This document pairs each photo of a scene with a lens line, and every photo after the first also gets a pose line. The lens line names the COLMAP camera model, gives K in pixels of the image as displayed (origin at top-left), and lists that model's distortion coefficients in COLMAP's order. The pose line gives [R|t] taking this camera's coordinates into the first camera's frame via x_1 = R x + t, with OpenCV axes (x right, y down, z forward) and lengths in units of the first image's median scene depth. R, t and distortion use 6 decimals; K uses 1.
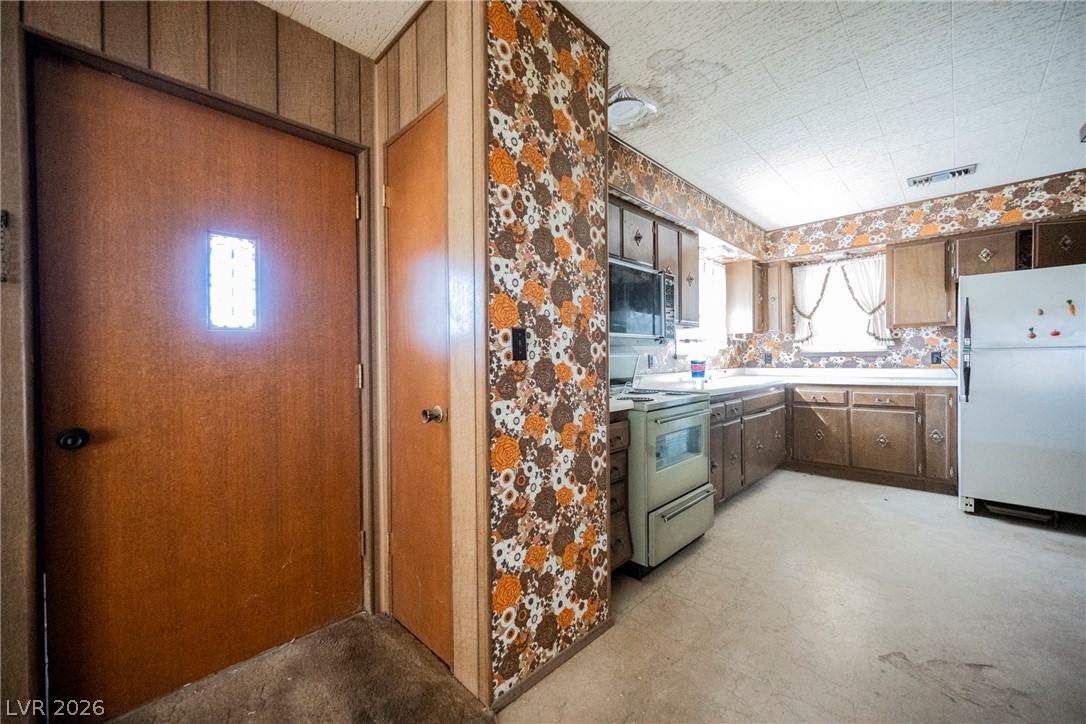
lens RADIAL K [[422.0, 0, 548.5], [0, 422.0, 361.9], [0, 0, 1]] dist [0.000575, 0.000206]
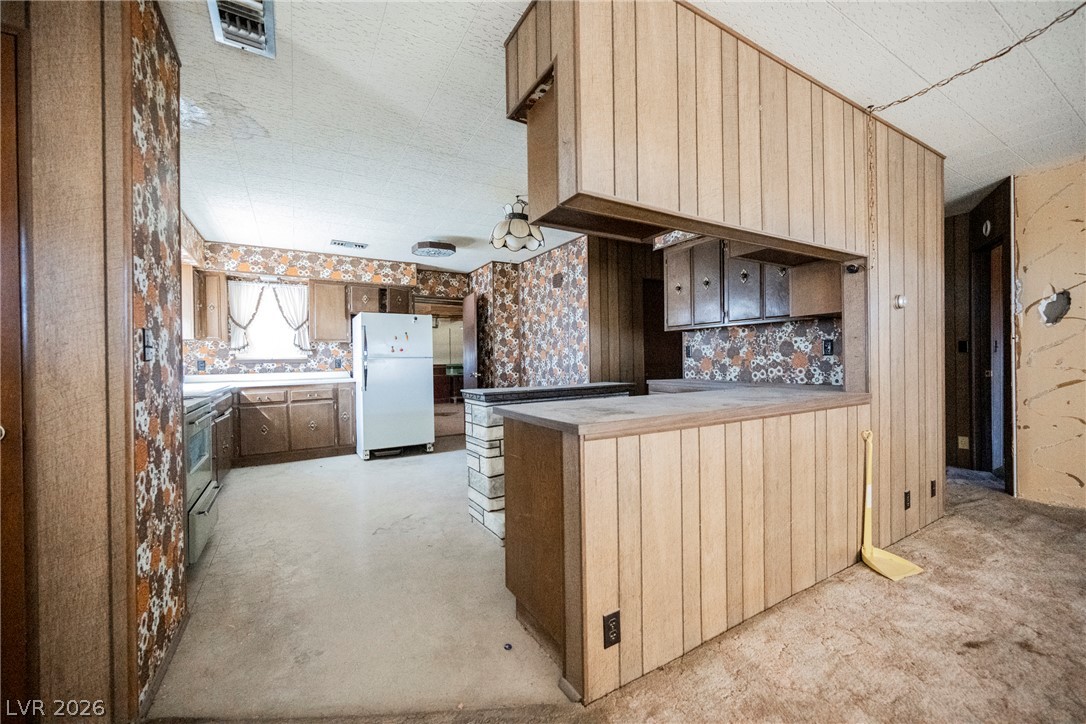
lens RADIAL K [[423.2, 0, 543.0], [0, 423.2, 362.0], [0, 0, 1]] dist [-0.000171, -0.000243]
pose [[0.265560, 0.002913, 0.964090, -0.326759], [0.018135, 0.999803, -0.008016, 0.009419], [-0.963924, 0.019613, 0.265455, -0.068616]]
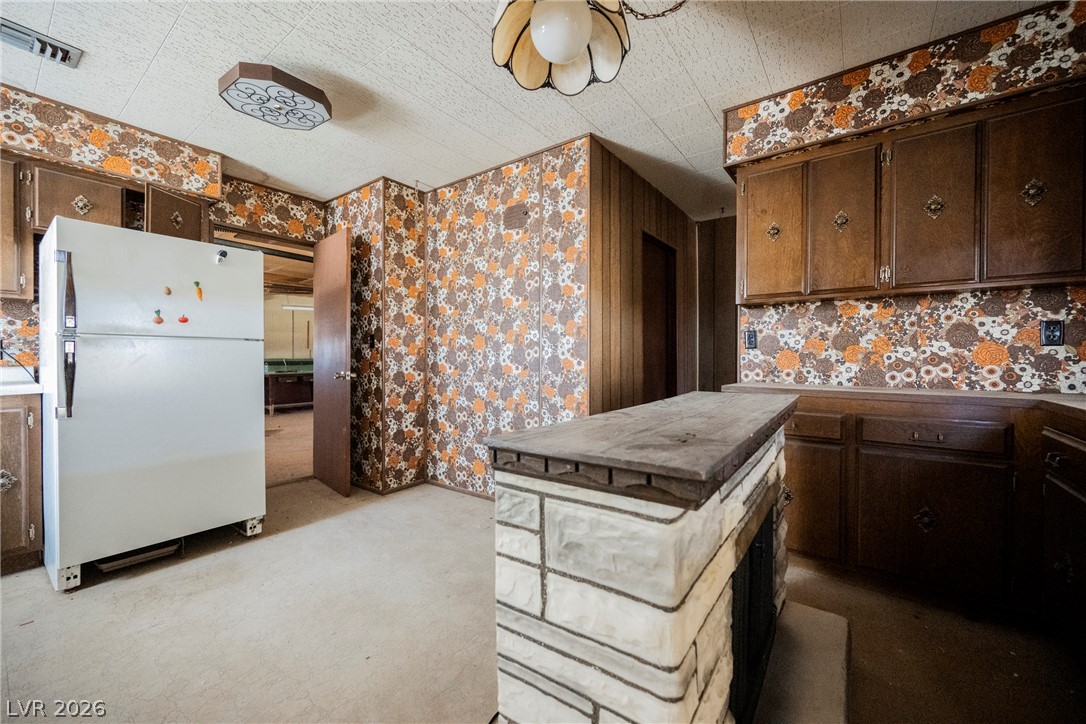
lens RADIAL K [[422.2, 0, 546.7], [0, 422.2, 360.6], [0, 0, 1]] dist [-0.002896, 0.000183]
pose [[-0.134914, 0.004178, 0.990849, 0.230403], [0.007521, 0.999967, -0.003192, 0.015303], [-0.990829, 0.007021, -0.134941, 0.321142]]
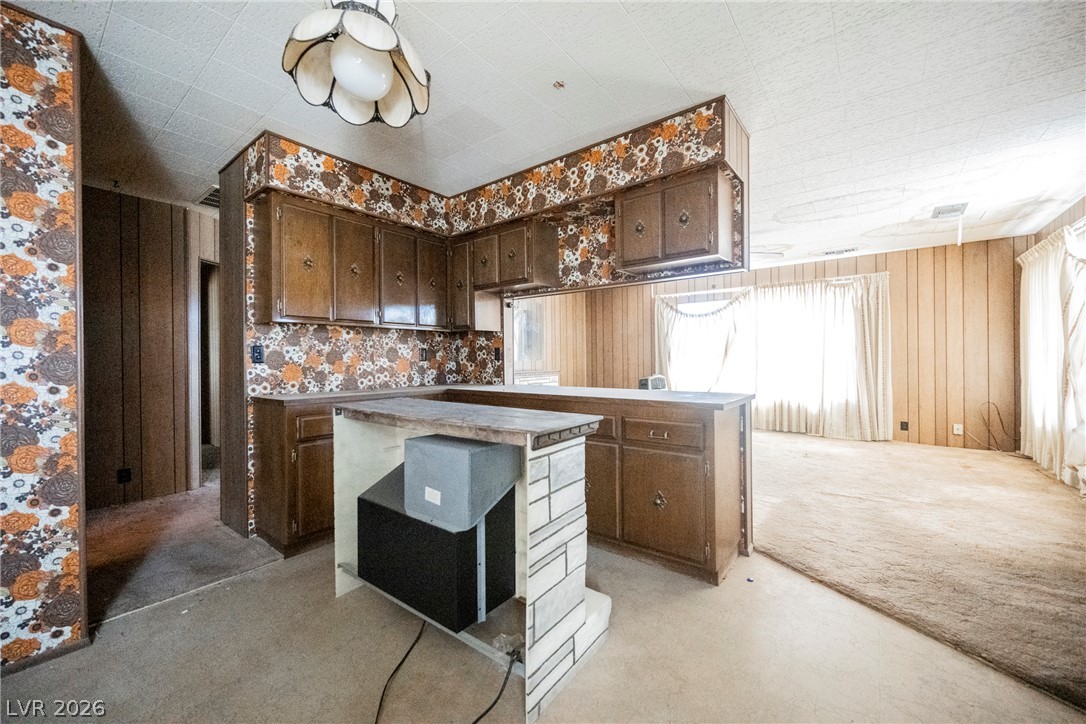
lens RADIAL K [[422.0, 0, 548.5], [0, 422.0, 361.9], [0, 0, 1]] dist [0.000575, 0.000206]
pose [[-0.993505, 0.021114, -0.111810, 0.489685], [0.019335, 0.999669, 0.016976, -0.011151], [0.112132, 0.014704, -0.993585, 0.691218]]
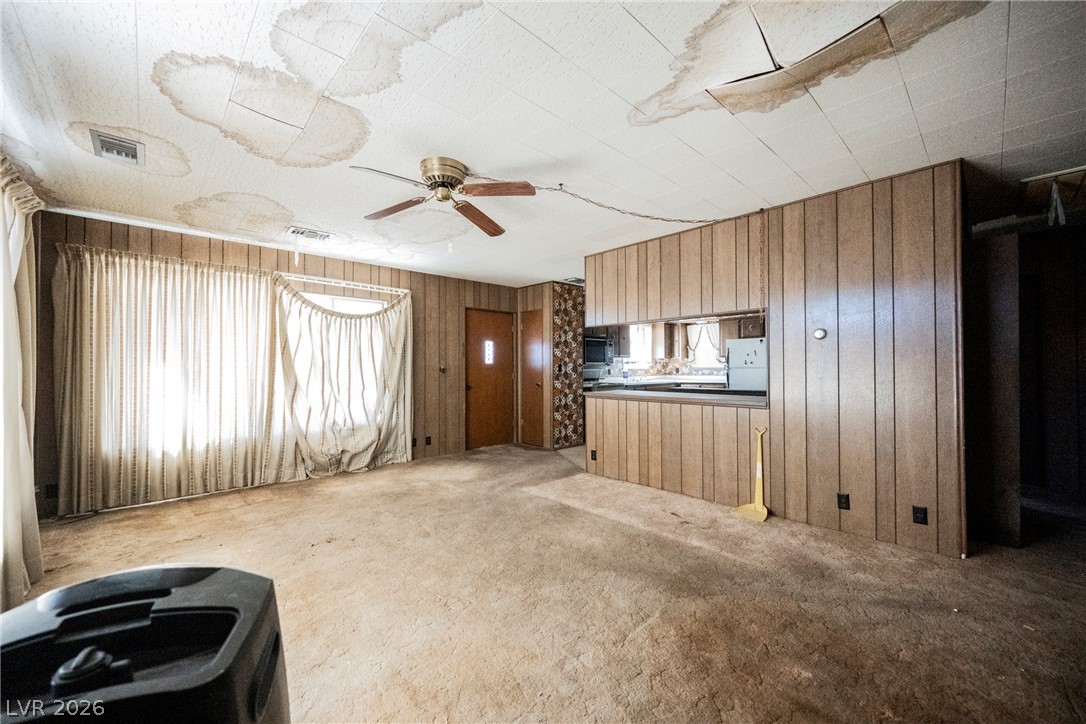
lens RADIAL K [[421.6, 0, 543.0], [0, 421.6, 362.0], [0, 0, 1]] dist [-0.001033, -0.000082]
pose [[0.998920, 0.005562, -0.046140, -0.018189], [-0.006474, 0.999786, -0.019659, -0.007592], [0.046021, 0.019937, 0.998742, -1.386795]]
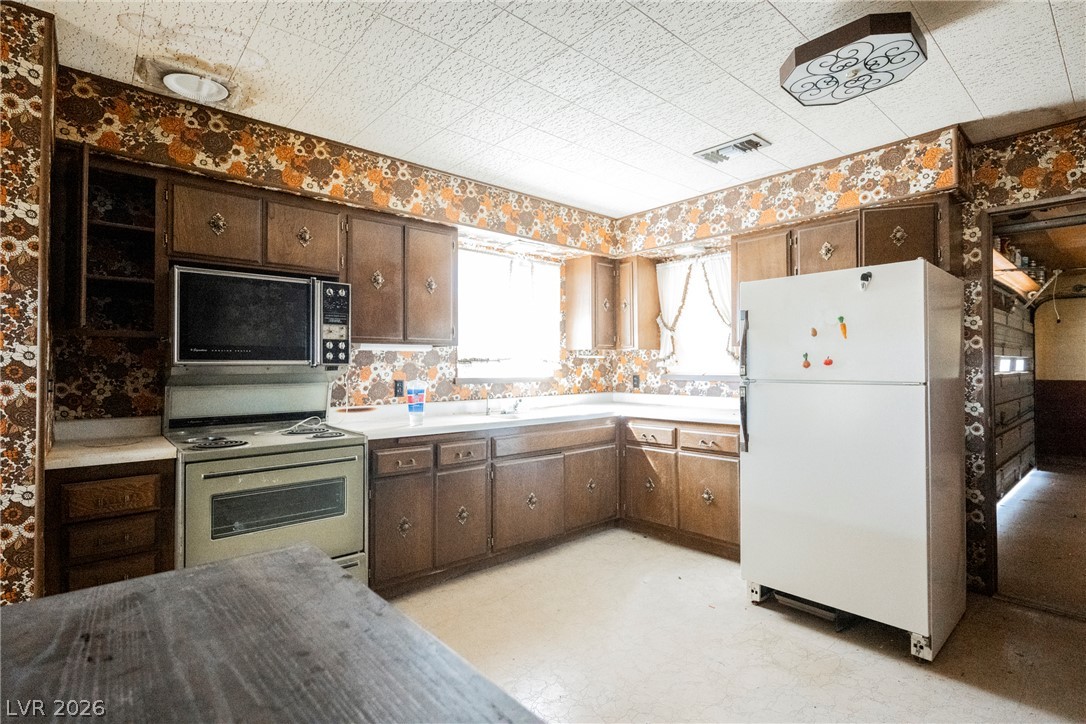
lens RADIAL K [[521.2, 0, 546.9], [0, 521.2, 358.4], [0, 0, 1]] dist [-0.003029, 0.000141]
pose [[0.996973, 0.007222, -0.077417, 0.607645], [-0.009005, 0.999702, -0.022695, -0.037729], [0.077230, 0.023324, 0.996740, 0.050065]]
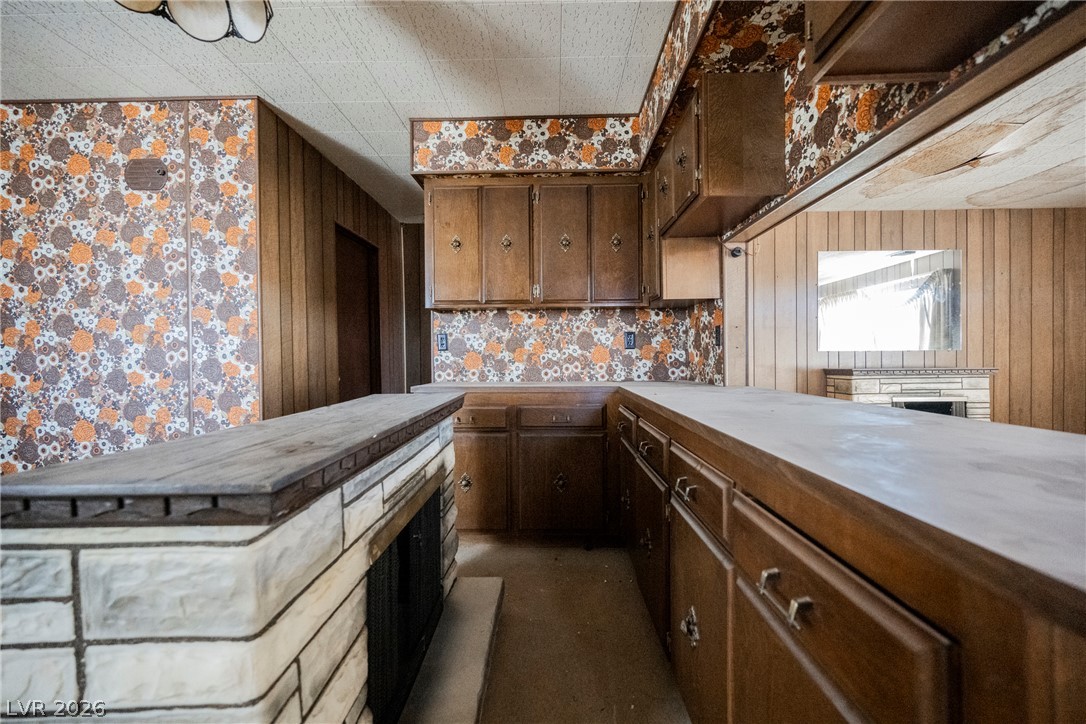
lens RADIAL K [[427.0, 0, 545.5], [0, 427.0, 362.2], [0, 0, 1]] dist [-0.001547, -0.000082]
pose [[-0.685193, 0.009951, 0.728294, 0.199539], [0.022842, 0.999708, 0.007830, 0.014536], [-0.728004, 0.022001, -0.685220, 0.273337]]
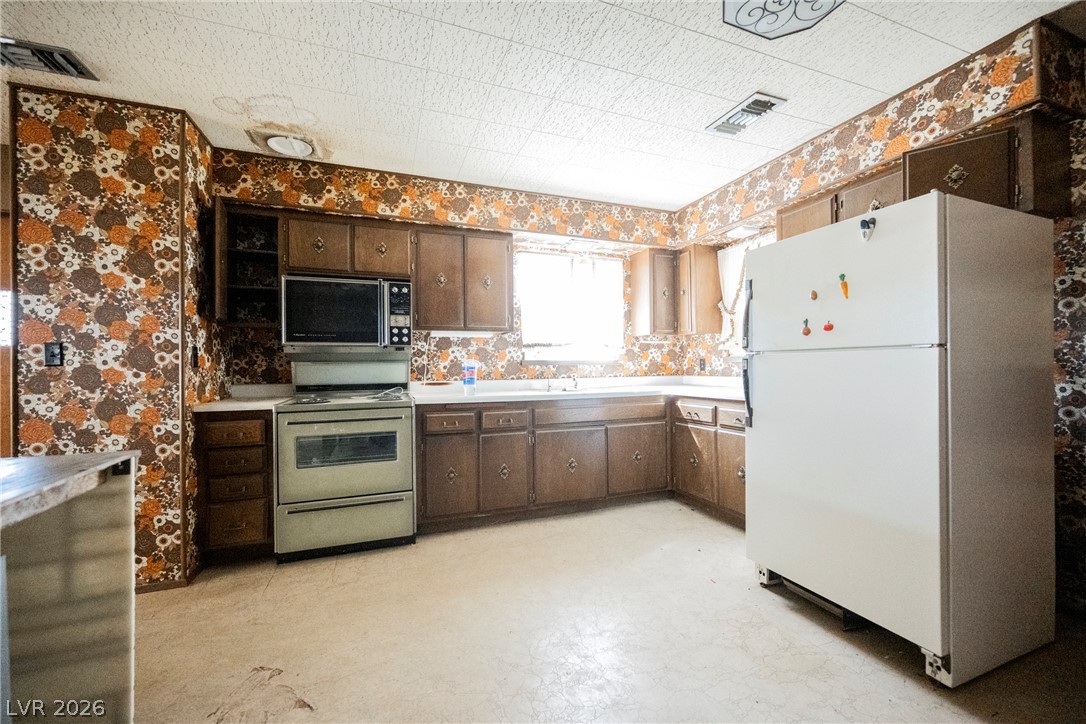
lens RADIAL K [[427.8, 0, 546.0], [0, 427.8, 364.0], [0, 0, 1]] dist [-0.001847, -0.000447]
pose [[0.906174, 0.000518, -0.422905, 0.839501], [-0.003834, 0.999968, -0.006990, -0.003240], [0.422888, 0.007956, 0.906147, 0.171222]]
